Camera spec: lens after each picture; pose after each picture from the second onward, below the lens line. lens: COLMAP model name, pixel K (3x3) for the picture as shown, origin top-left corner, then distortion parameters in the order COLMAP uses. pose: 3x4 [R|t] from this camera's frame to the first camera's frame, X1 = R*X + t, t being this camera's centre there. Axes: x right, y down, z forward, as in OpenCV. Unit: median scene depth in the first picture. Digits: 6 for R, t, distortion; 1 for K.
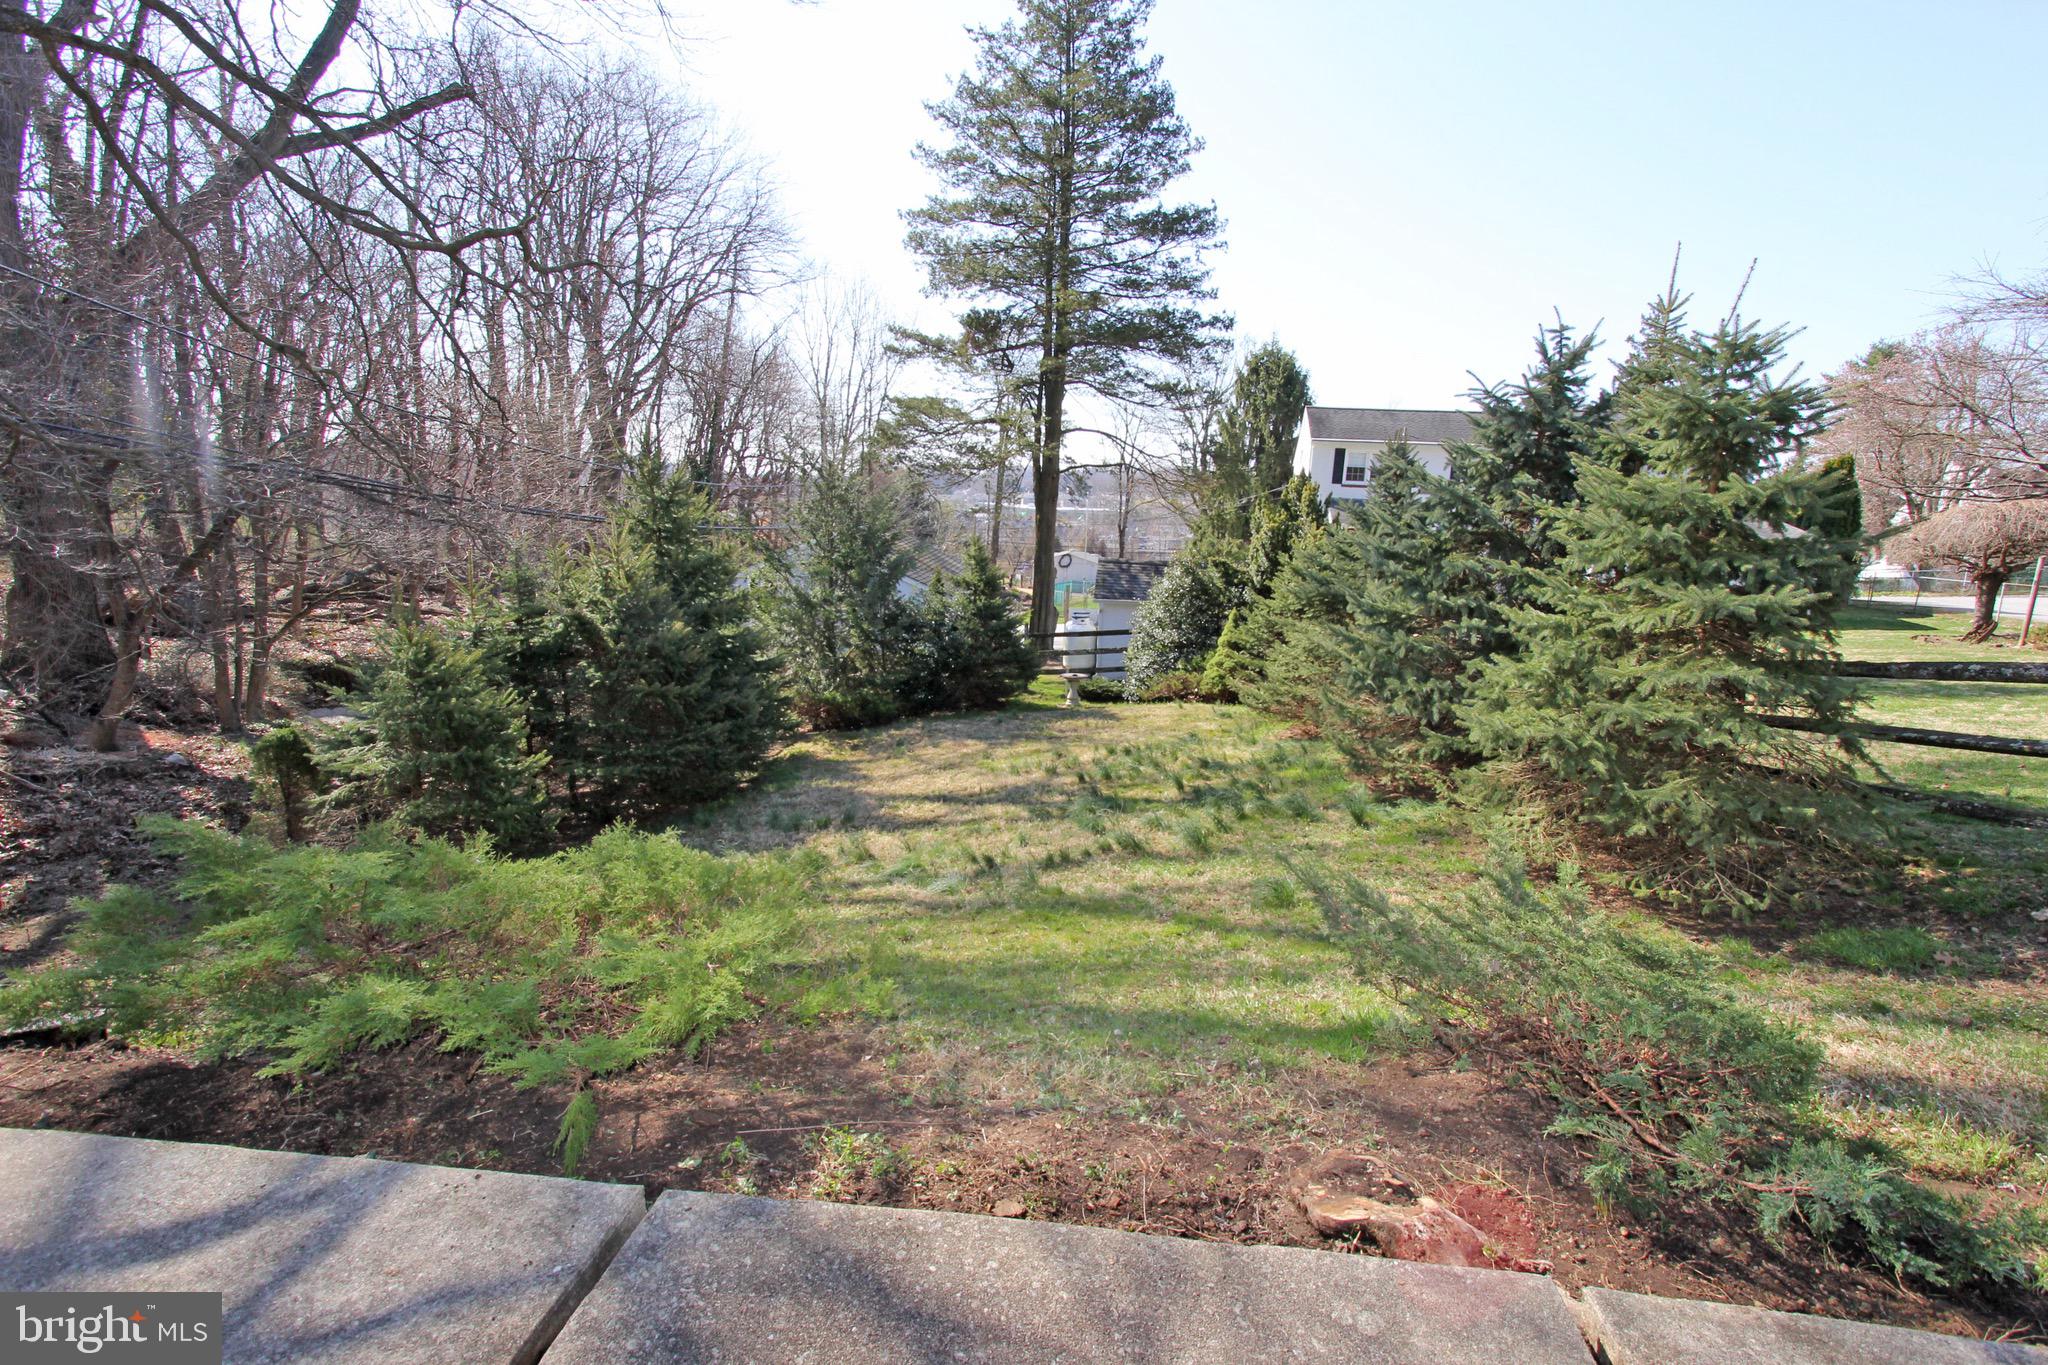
lens RADIAL K [[945.9, 0, 1040.9], [0, 945.9, 683.0], [0, 0, 1]] dist [-0.014385, 0.001549]
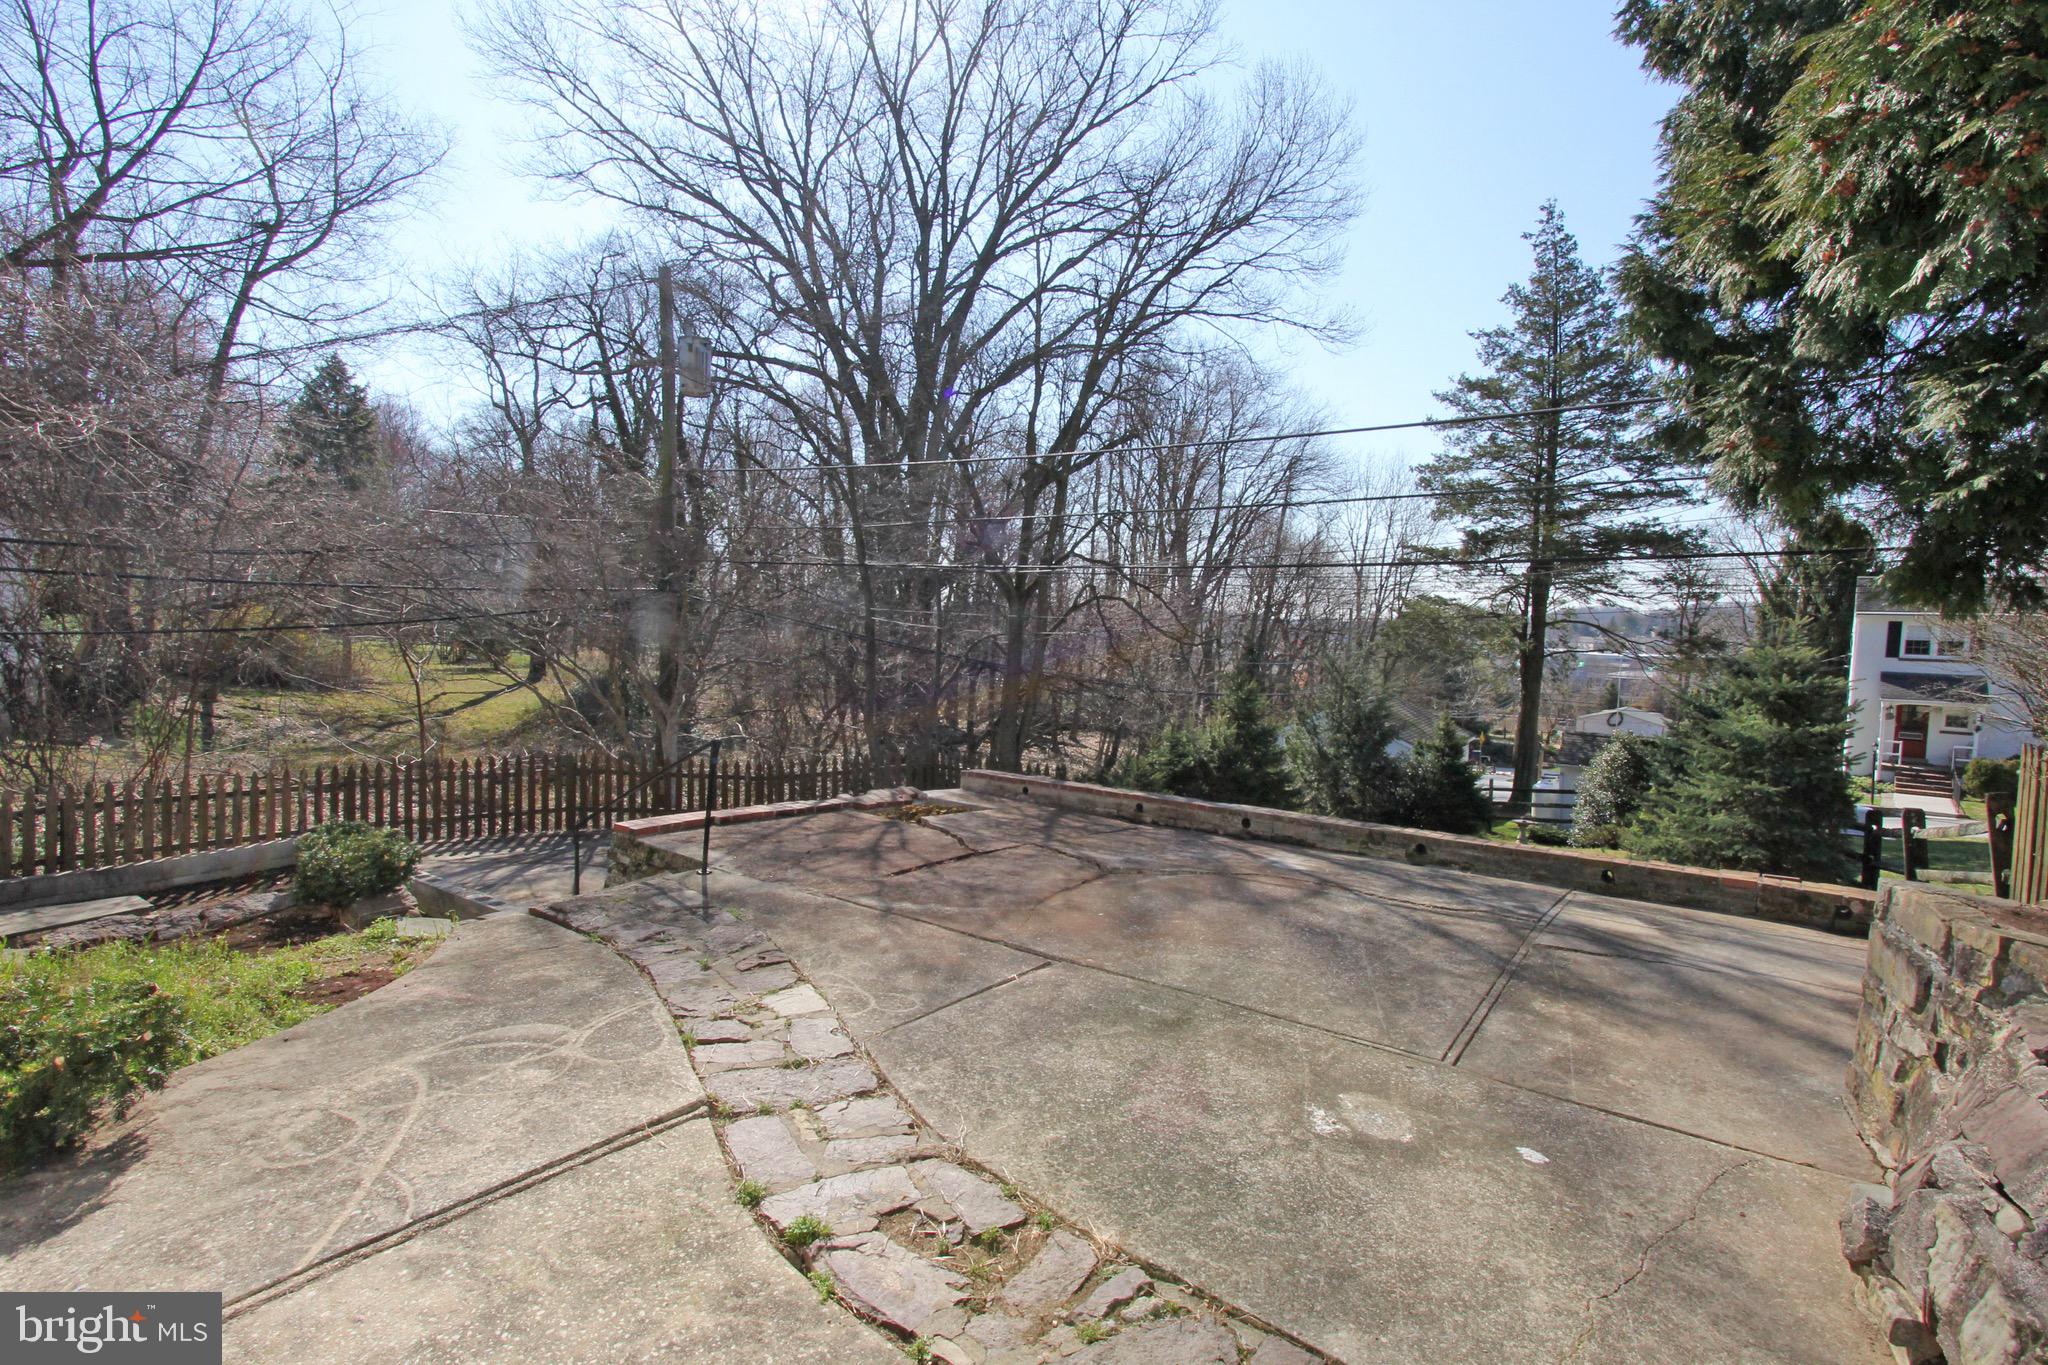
lens RADIAL K [[945.9, 0, 1040.9], [0, 945.9, 683.0], [0, 0, 1]] dist [-0.014385, 0.001549]
pose [[0.852420, 0.016840, -0.522587, 0.108412], [-0.095012, 0.987830, -0.123146, 0.020552], [0.514153, 0.154624, 0.843646, -0.362136]]
